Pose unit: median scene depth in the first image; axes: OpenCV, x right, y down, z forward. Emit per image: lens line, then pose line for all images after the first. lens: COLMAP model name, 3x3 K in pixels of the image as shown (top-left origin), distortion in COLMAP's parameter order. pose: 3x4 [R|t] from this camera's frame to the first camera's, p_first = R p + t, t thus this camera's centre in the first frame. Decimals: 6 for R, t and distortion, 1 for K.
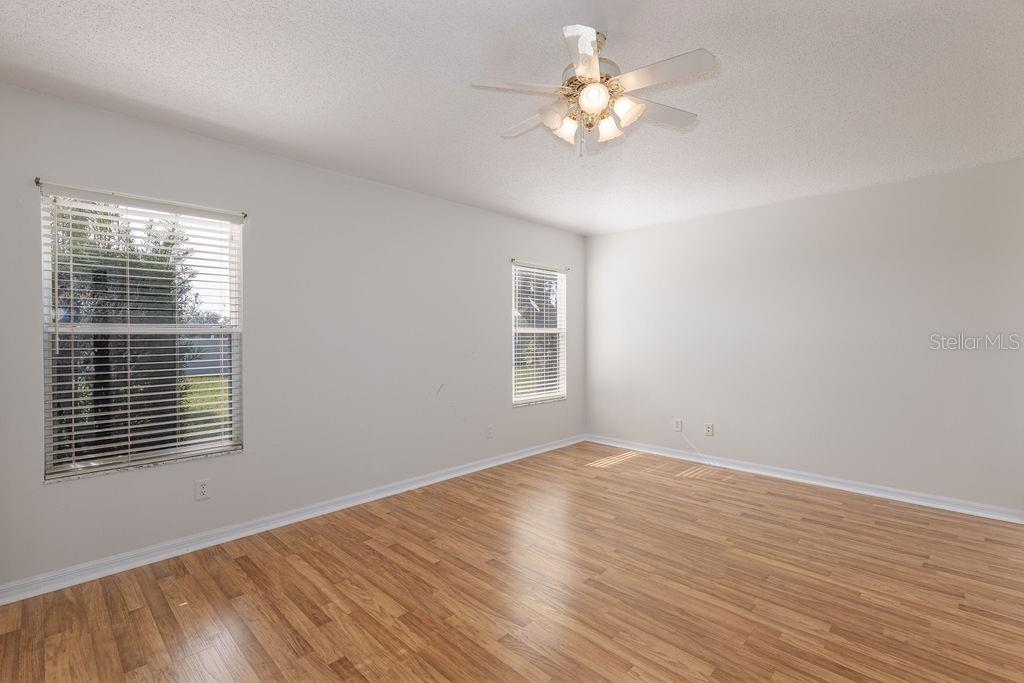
lens RADIAL K [[461.0, 0, 510.1], [0, 461.0, 340.2], [0, 0, 1]] dist [0.005084, -0.000205]
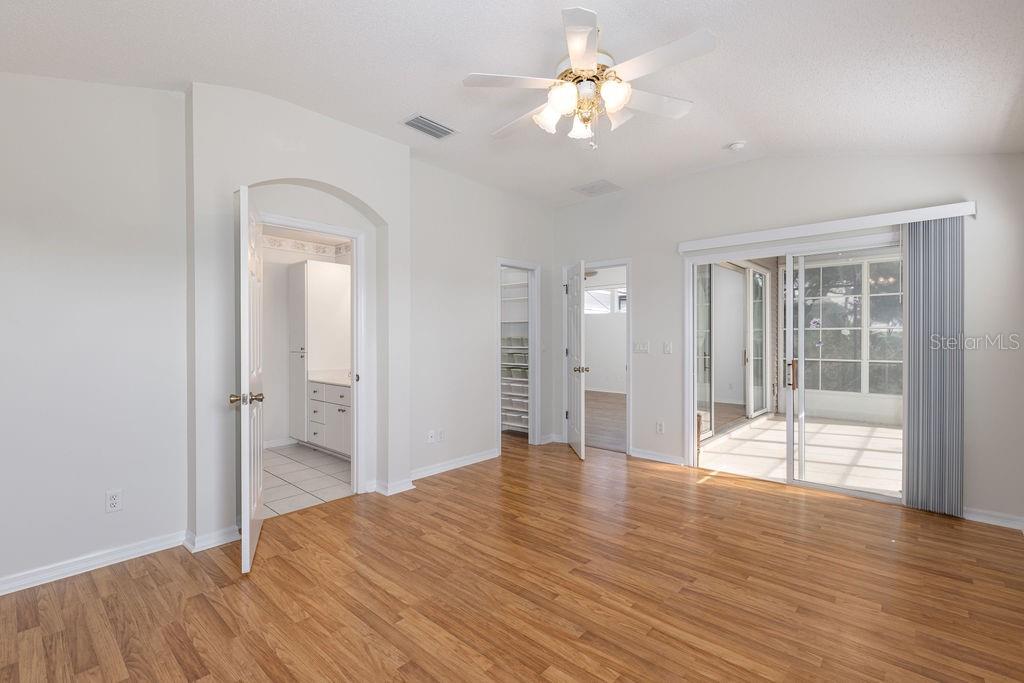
lens RADIAL K [[461.0, 0, 510.1], [0, 461.0, 340.2], [0, 0, 1]] dist [0.005084, -0.000205]
pose [[-0.999333, 0.002276, -0.036455, 0.322082], [0.001777, 0.999904, 0.013724, -0.014277], [0.036483, 0.013650, -0.999241, 1.719050]]
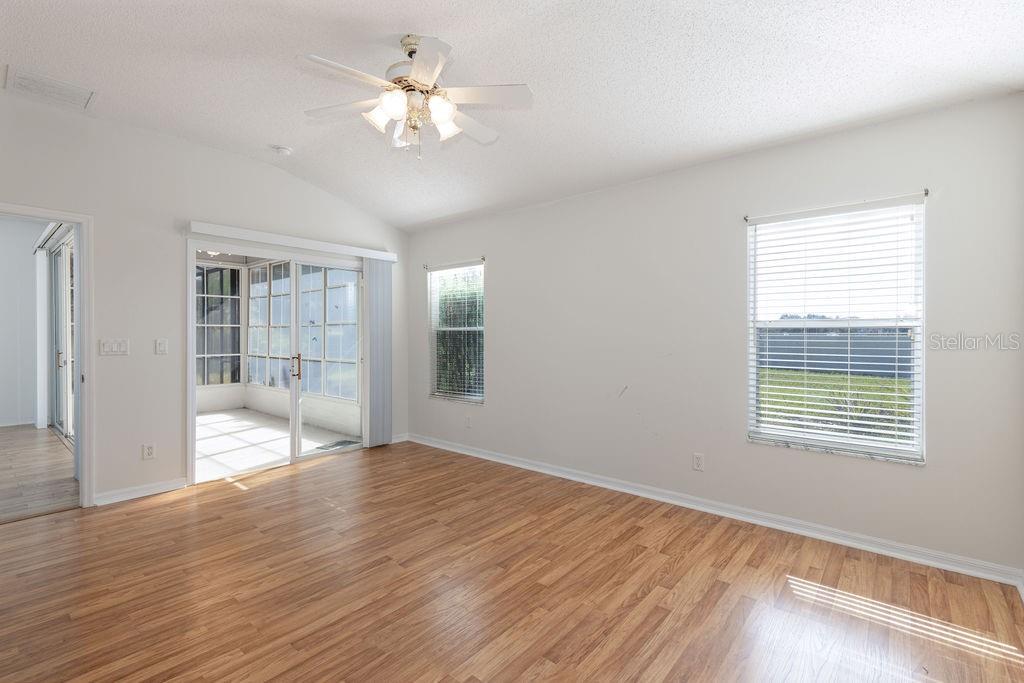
lens RADIAL K [[461.0, 0, 510.1], [0, 461.0, 340.2], [0, 0, 1]] dist [0.005084, -0.000205]
pose [[0.070710, 0.013320, -0.997408, 1.055214], [-0.010147, 0.999869, 0.012634, -0.009321], [0.997445, 0.009227, 0.070836, 0.998299]]
